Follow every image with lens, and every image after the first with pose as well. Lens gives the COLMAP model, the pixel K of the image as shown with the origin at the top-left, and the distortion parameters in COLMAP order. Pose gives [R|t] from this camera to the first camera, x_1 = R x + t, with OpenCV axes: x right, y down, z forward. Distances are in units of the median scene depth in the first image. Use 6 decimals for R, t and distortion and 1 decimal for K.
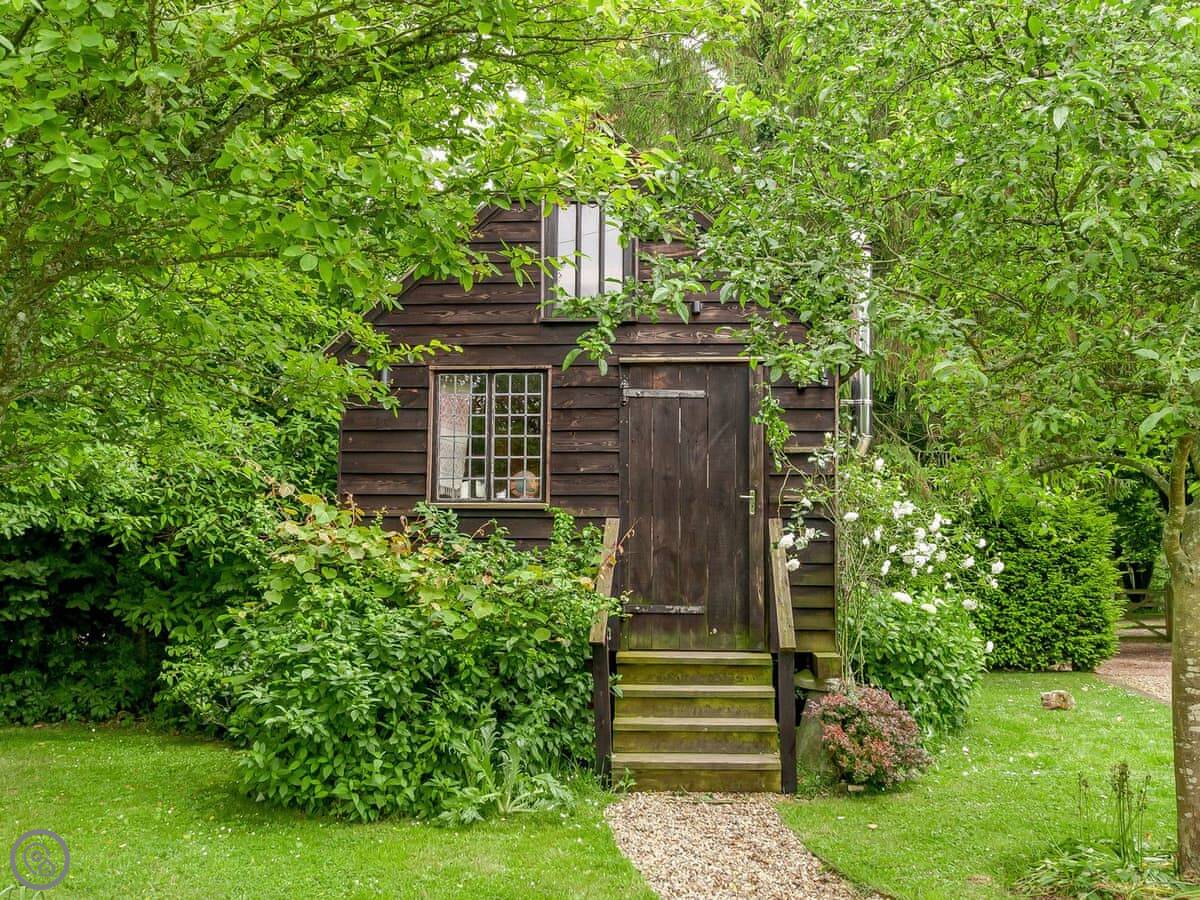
lens RADIAL K [[1037.4, 0, 599.8], [0, 1037.4, 477.4], [0, 0, 1]] dist [-0.004771, 0.001458]
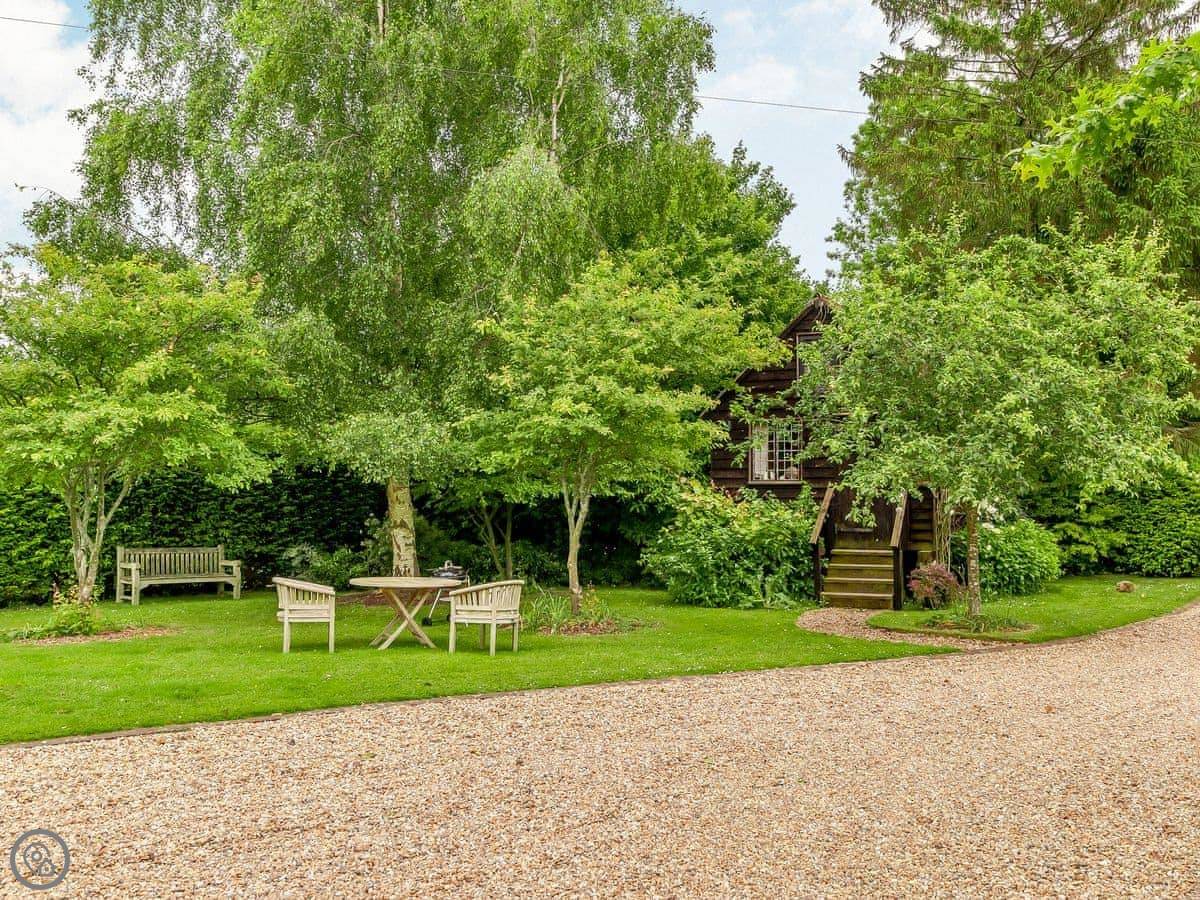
lens RADIAL K [[1037.4, 0, 599.8], [0, 1037.4, 477.4], [0, 0, 1]] dist [-0.004771, 0.001458]
pose [[0.901276, -0.018424, -0.432854, 0.592303], [0.042094, 0.998092, 0.045164, -0.115794], [0.431196, -0.058925, 0.900332, -1.320805]]
